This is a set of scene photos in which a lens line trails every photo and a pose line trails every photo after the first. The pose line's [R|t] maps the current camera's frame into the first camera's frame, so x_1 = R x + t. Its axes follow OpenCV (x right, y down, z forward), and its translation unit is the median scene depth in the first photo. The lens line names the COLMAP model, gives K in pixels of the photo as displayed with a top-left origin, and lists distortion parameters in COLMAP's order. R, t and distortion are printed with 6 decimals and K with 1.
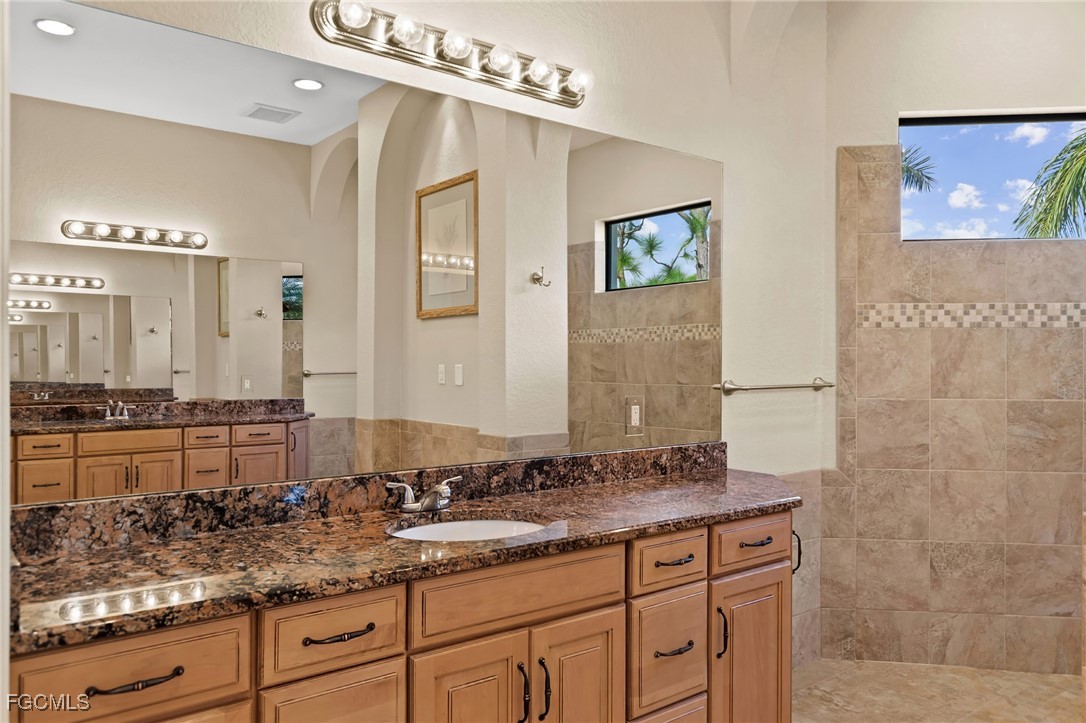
lens RADIAL K [[789.1, 0, 543.2], [0, 789.1, 362.6], [0, 0, 1]] dist [0.001534, -0.000954]
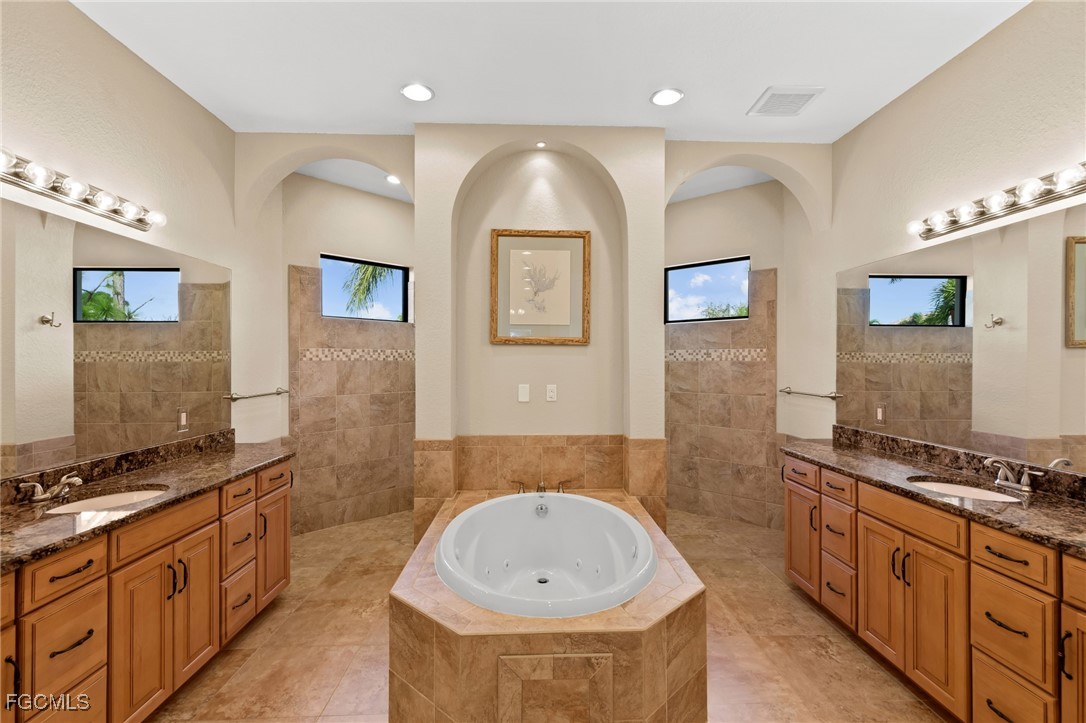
lens RADIAL K [[493.7, 0, 542.1], [0, 493.7, 361.0], [0, 0, 1]] dist [0.002128, 0.000324]
pose [[0.593330, -0.005612, 0.804940, -0.226133], [0.008134, 0.999966, 0.000976, -0.041248], [-0.804918, 0.005968, 0.593356, -0.190157]]
